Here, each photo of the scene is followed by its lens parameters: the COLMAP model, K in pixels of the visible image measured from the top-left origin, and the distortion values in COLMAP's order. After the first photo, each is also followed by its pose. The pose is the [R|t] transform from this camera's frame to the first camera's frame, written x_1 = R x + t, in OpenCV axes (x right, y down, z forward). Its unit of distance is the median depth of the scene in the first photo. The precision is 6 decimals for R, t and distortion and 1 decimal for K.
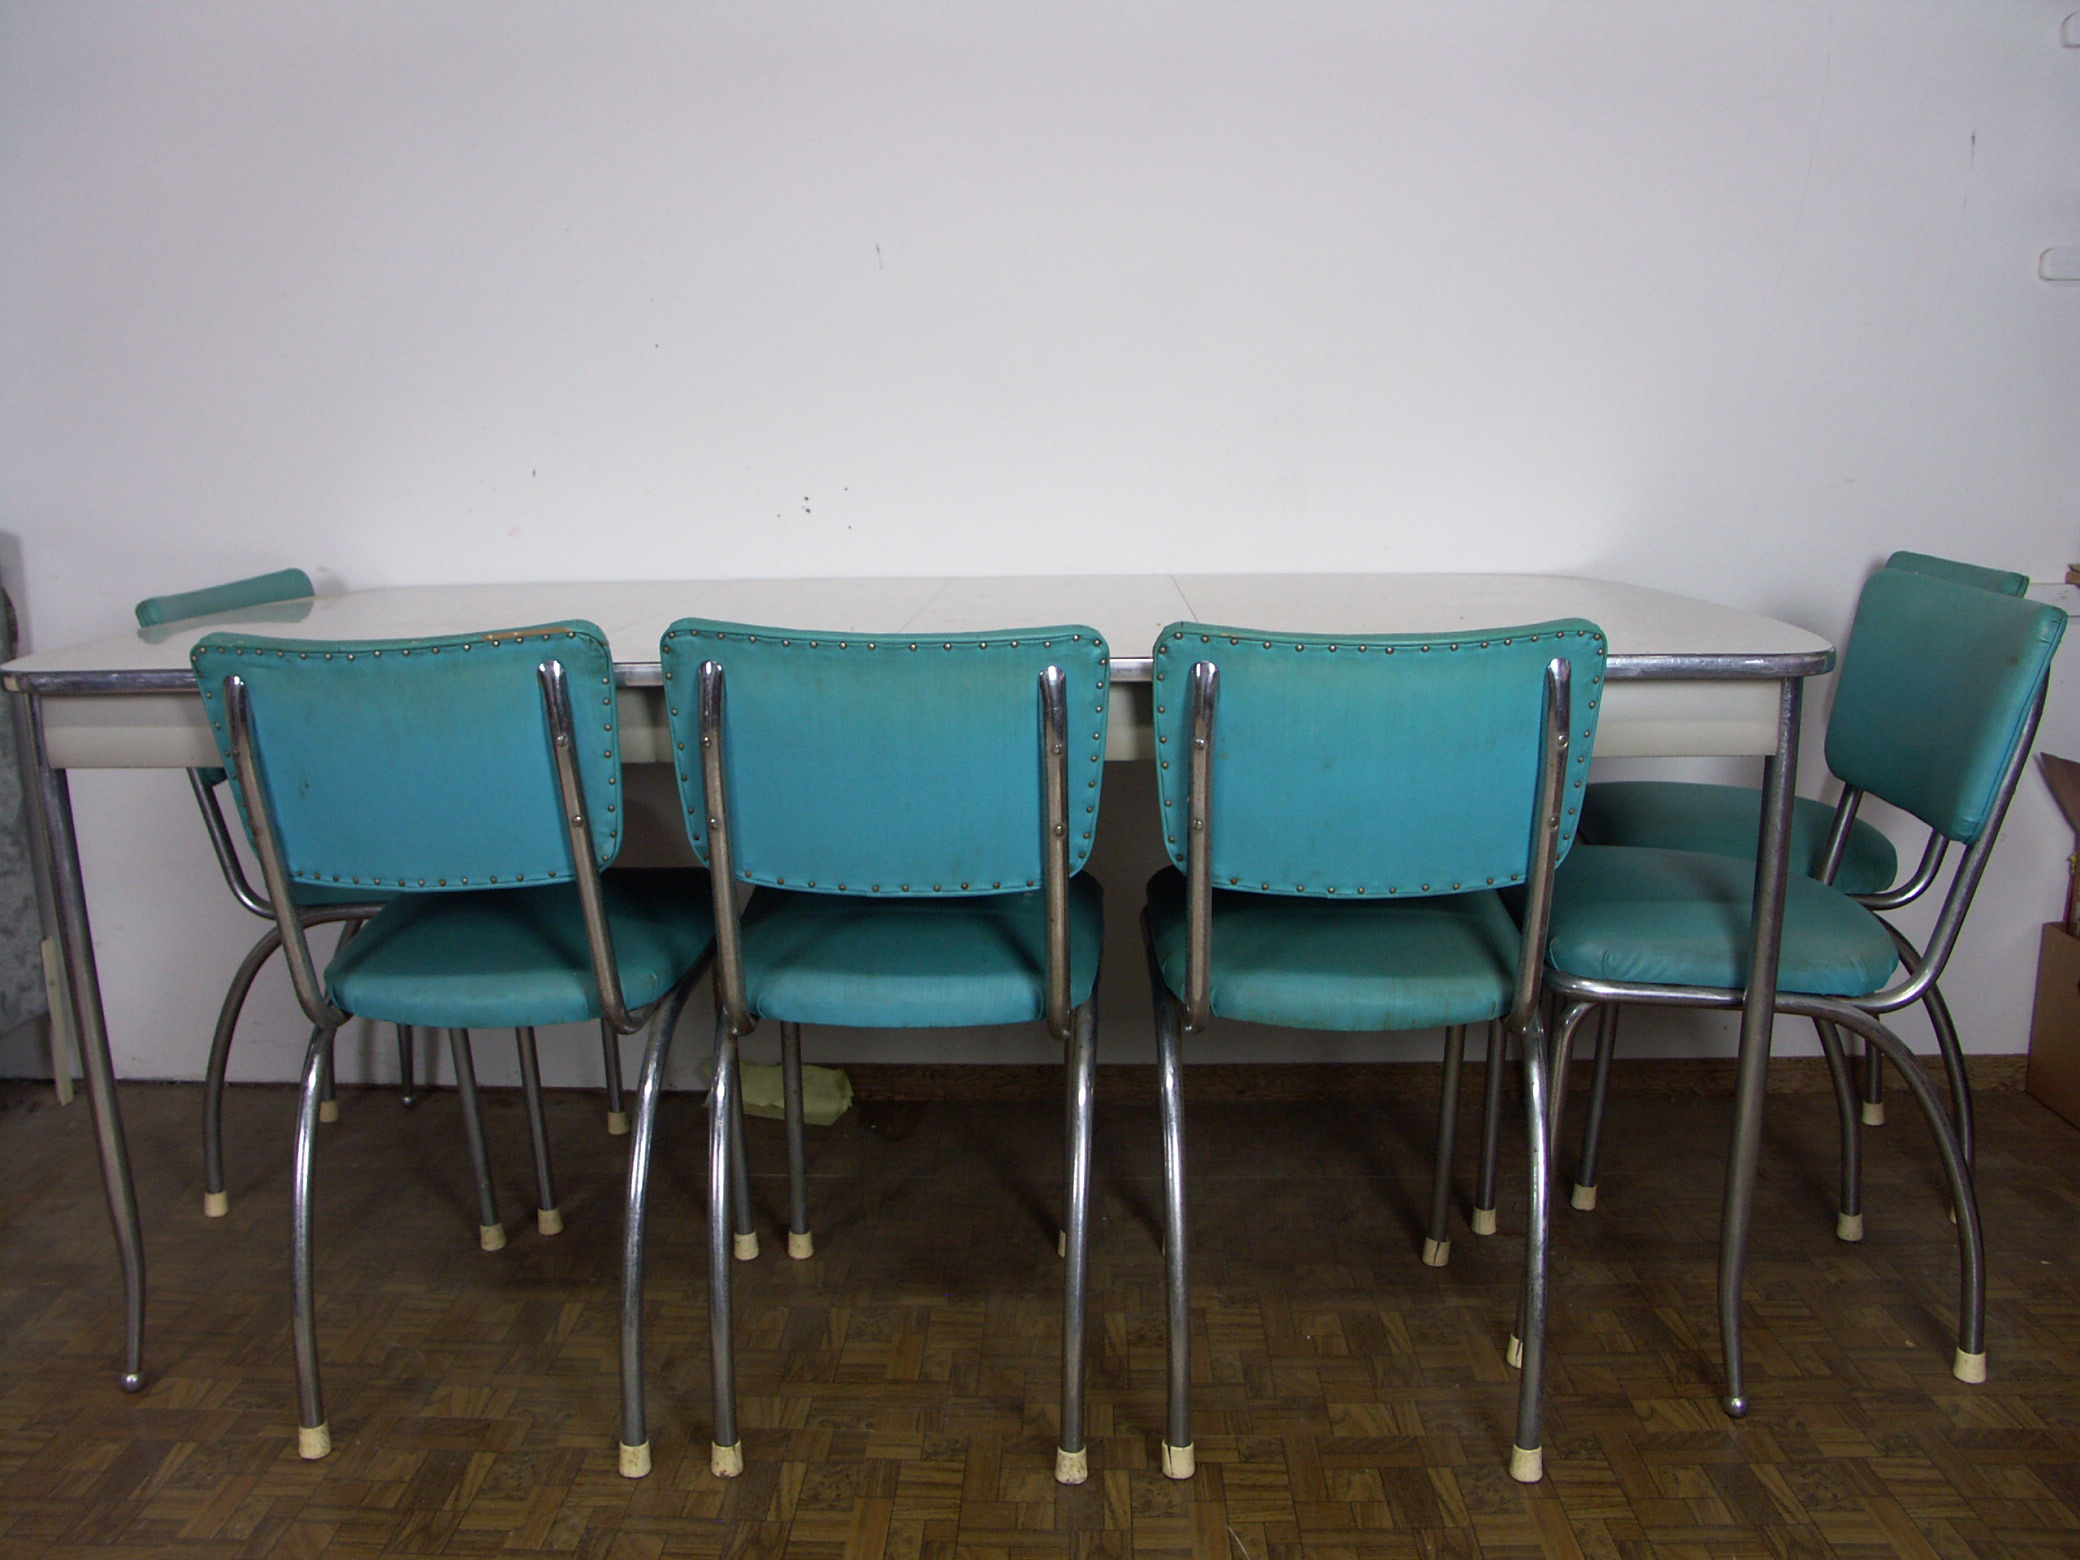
lens RADIAL K [[1754.5, 0, 1014.9], [0, 1754.5, 759.8], [0, 0, 1]] dist [-0.178702, 0.158468]
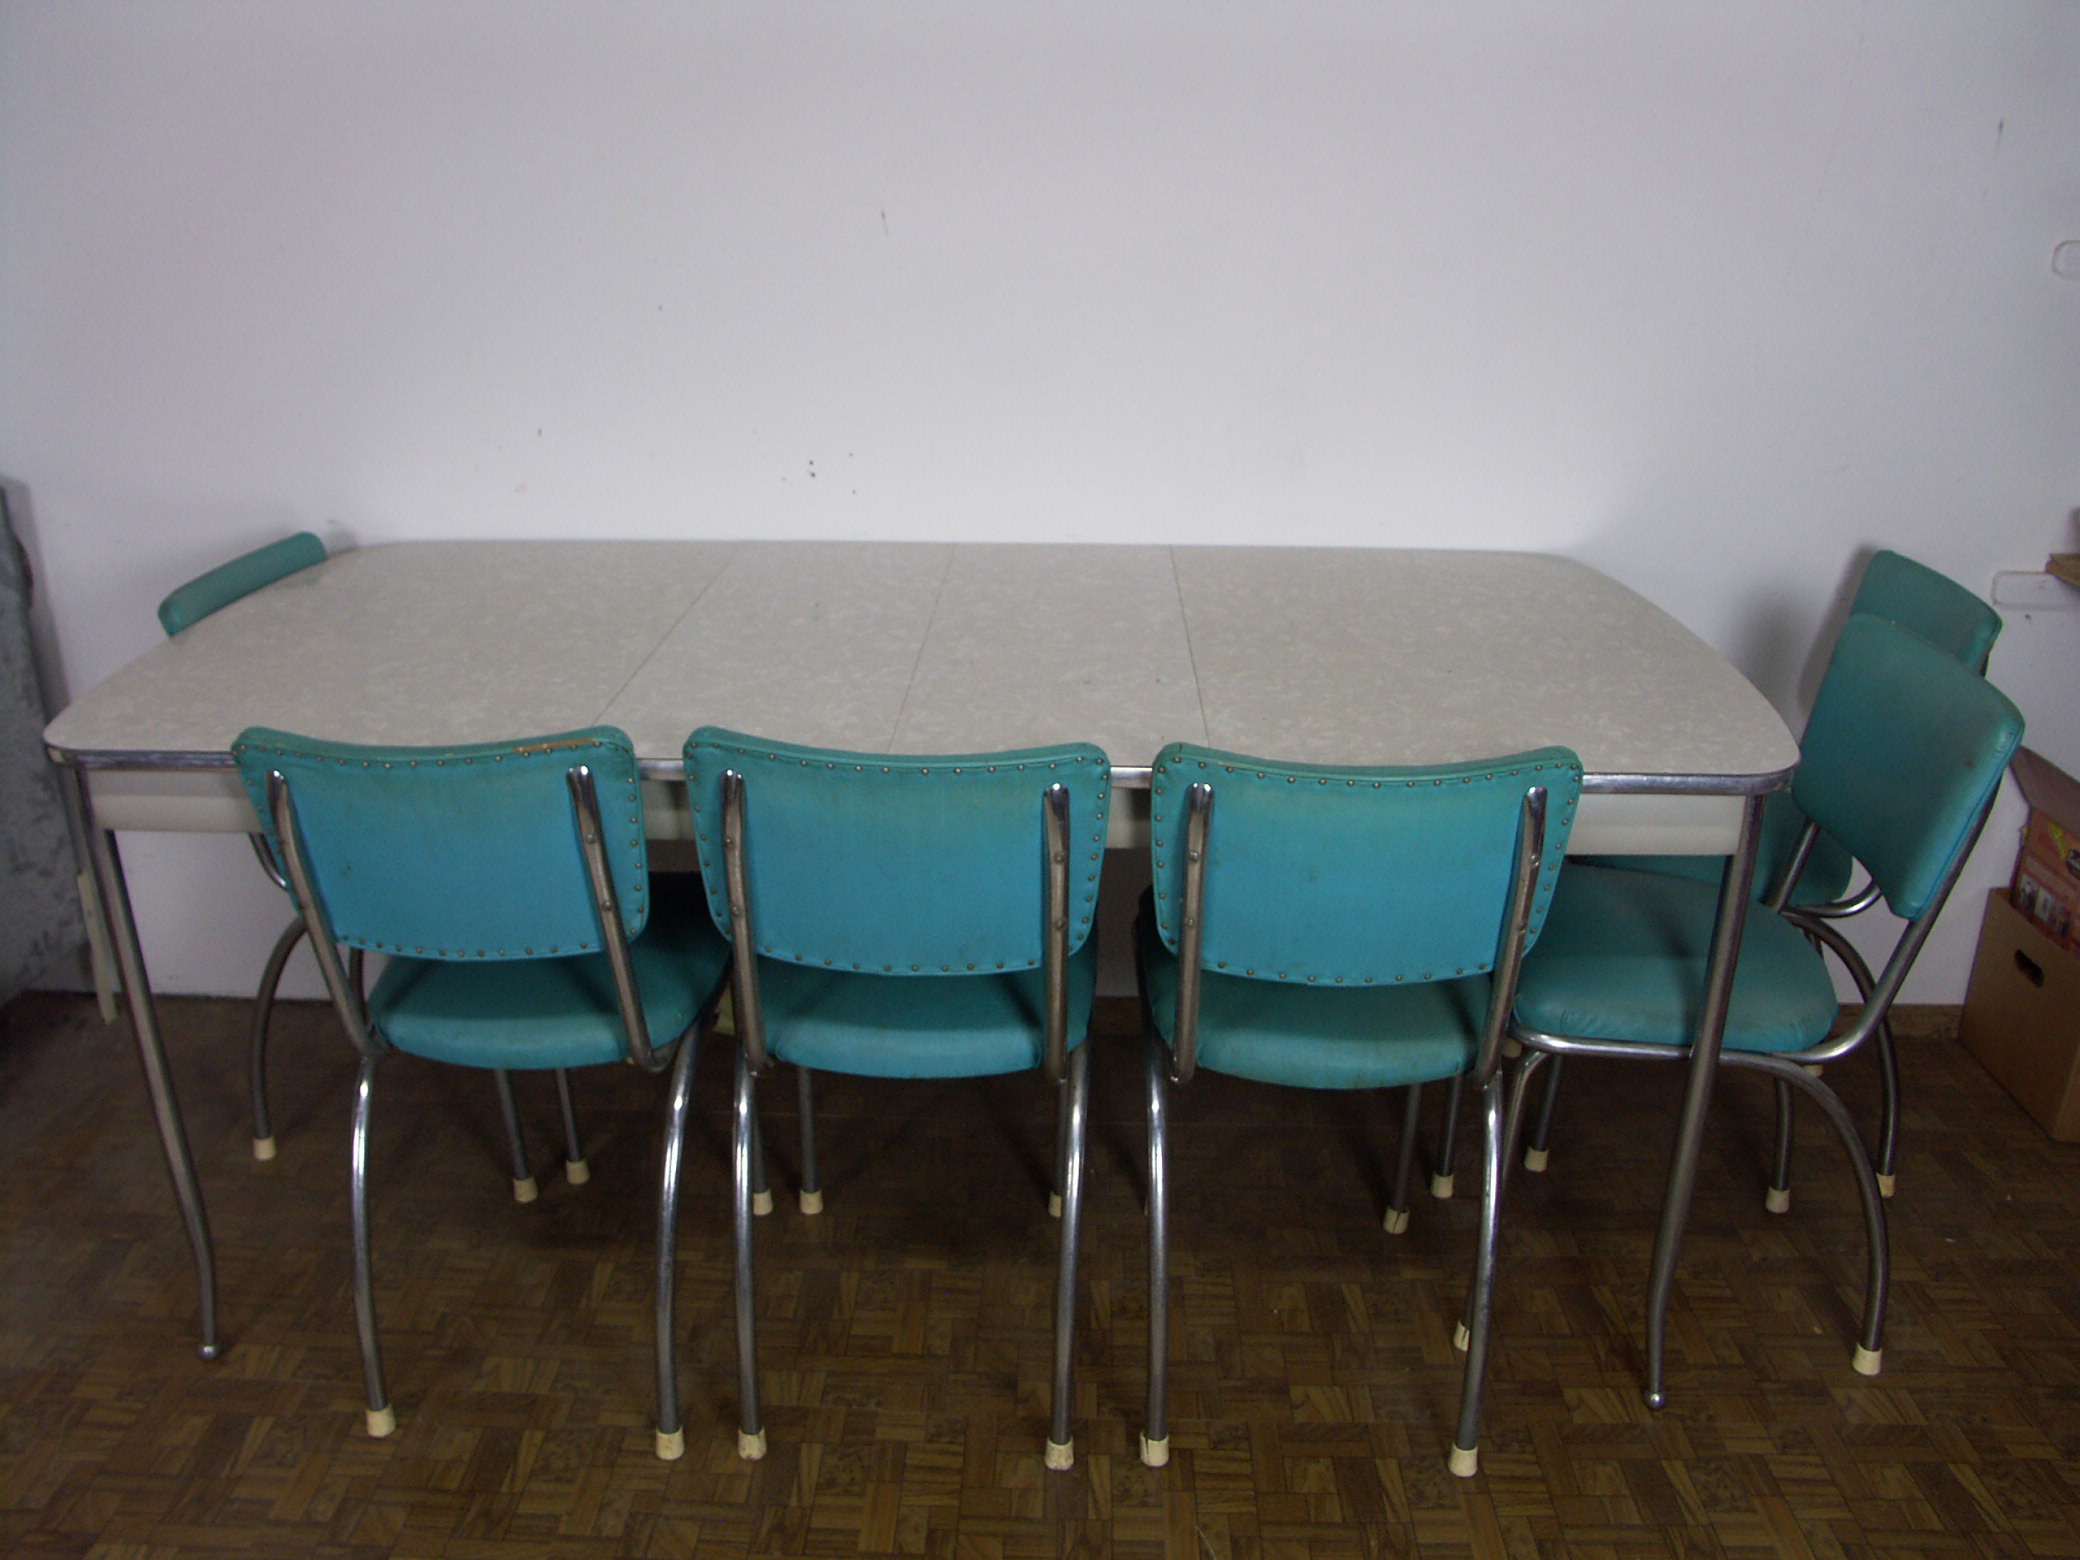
lens RADIAL K [[1754.5, 0, 1016.1], [0, 1754.5, 764.5], [0, 0, 1]] dist [-0.178702, 0.158468]
pose [[0.999868, 0.013539, 0.008952, -0.011287], [-0.014828, 0.986257, 0.164553, -0.211994], [-0.006601, -0.164664, 0.986328, -0.034146]]
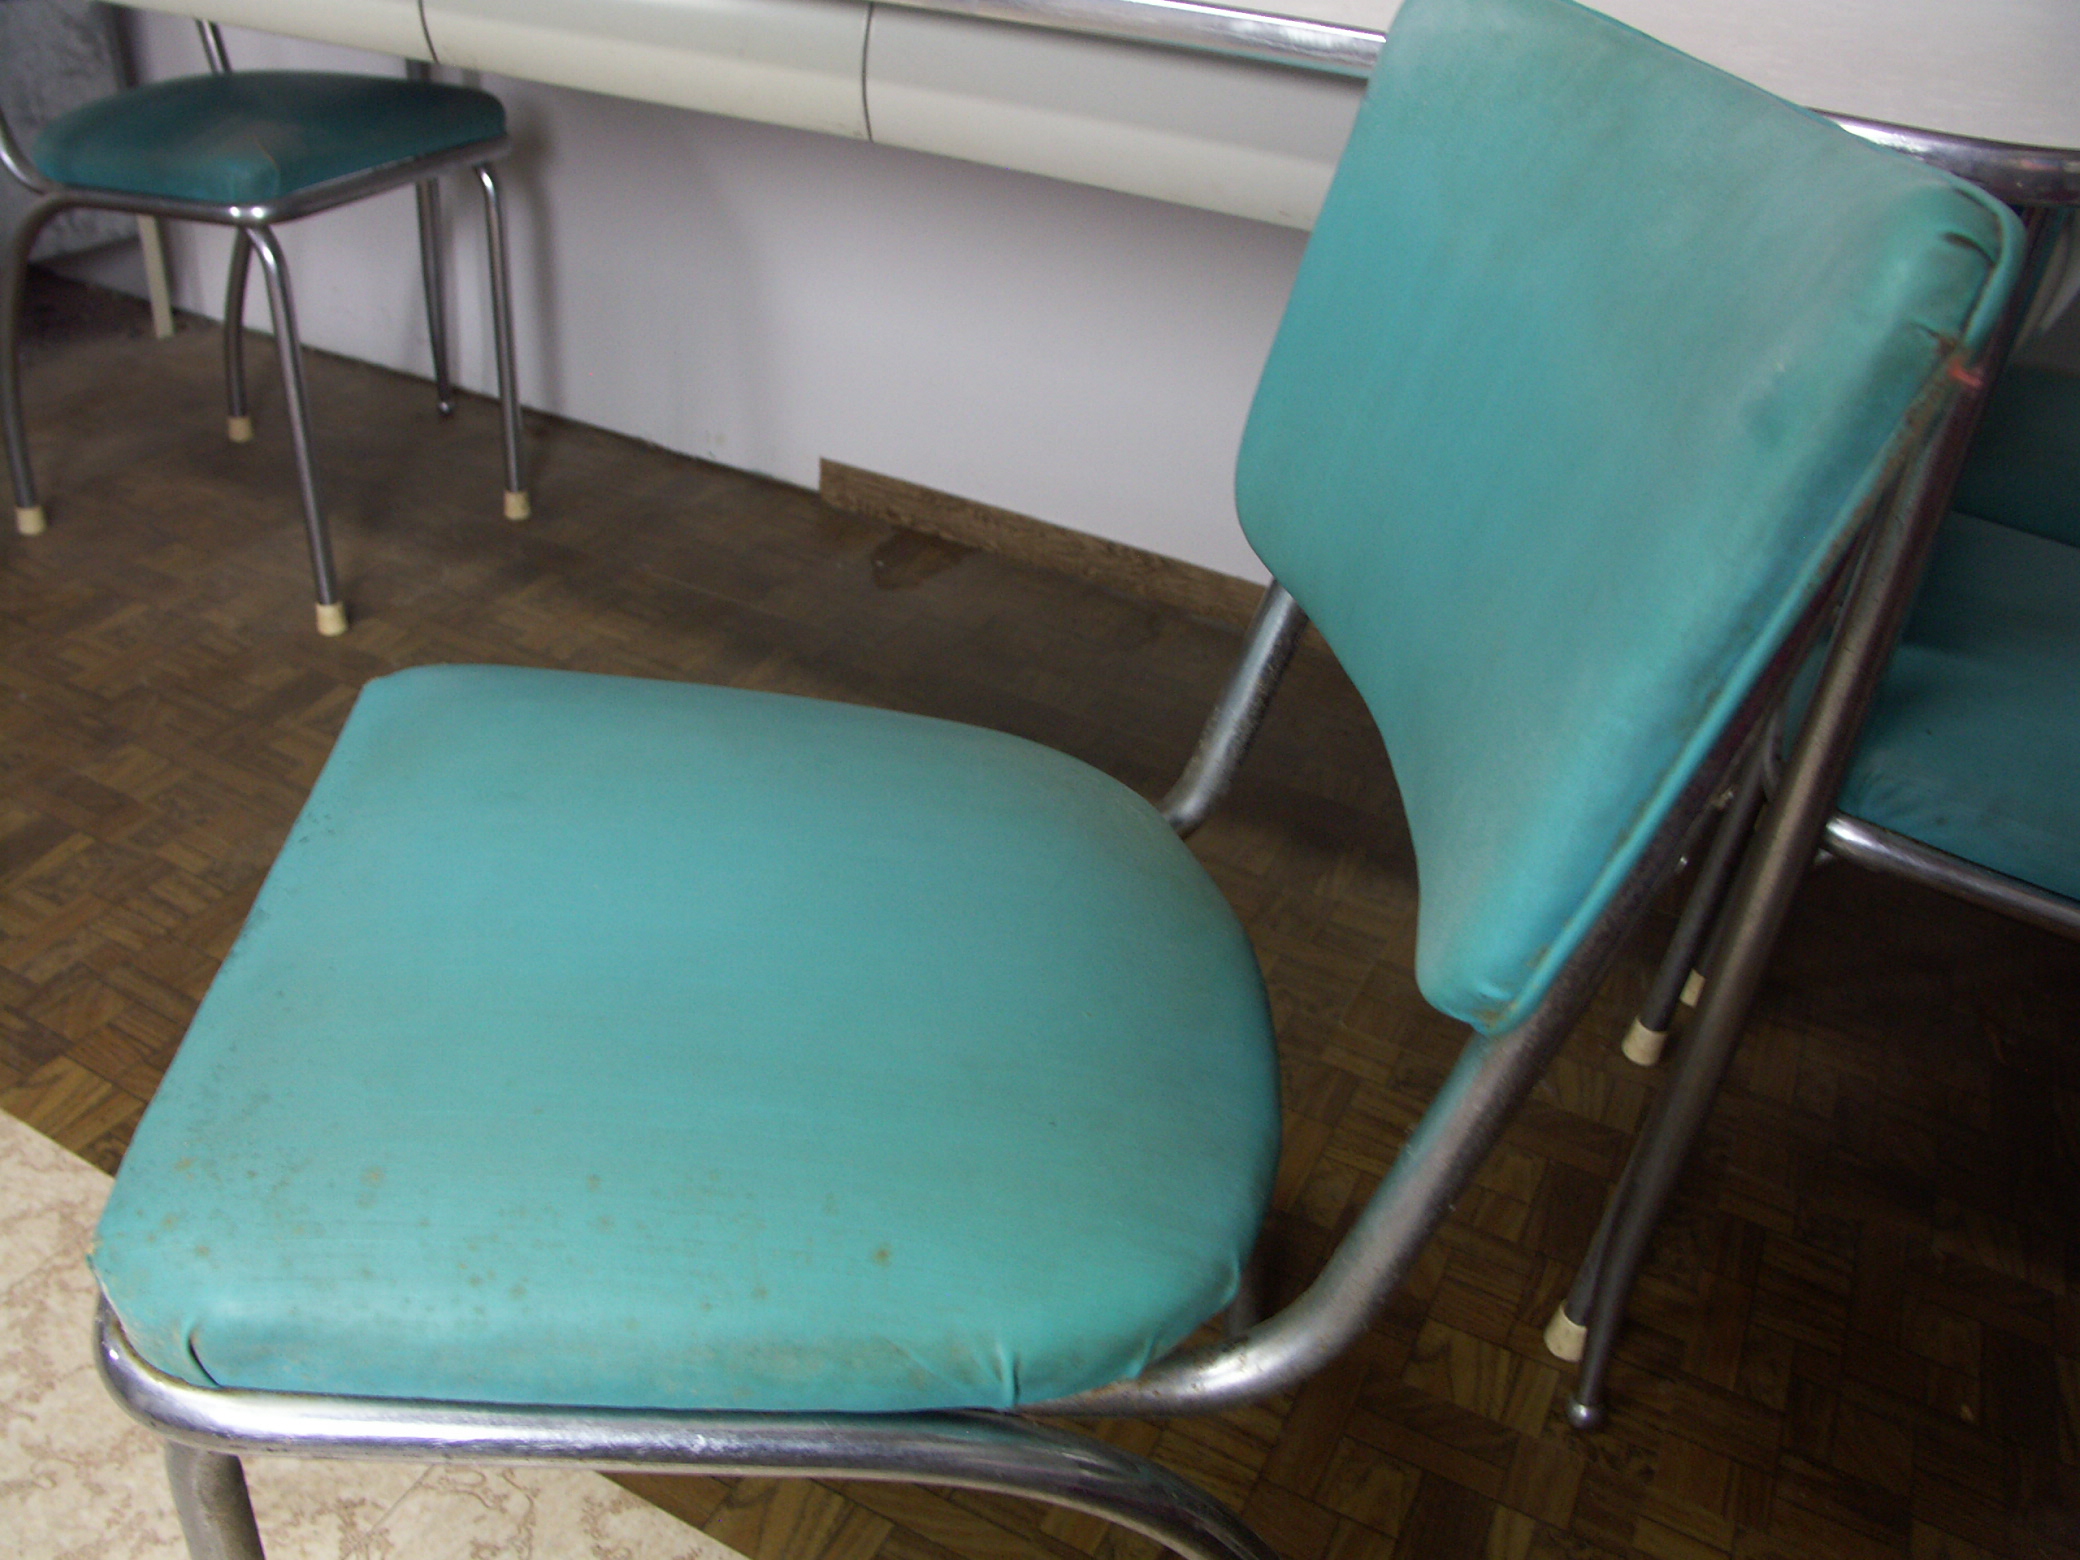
lens RADIAL K [[1754.5, 0, 1011.2], [0, 1754.5, 783.2], [0, 0, 1]] dist [-0.178702, 0.158468]
pose [[0.899457, 0.303182, -0.314733, 0.380745], [-0.164560, 0.902166, 0.398769, -0.041699], [0.404841, -0.306883, 0.861352, 0.448436]]
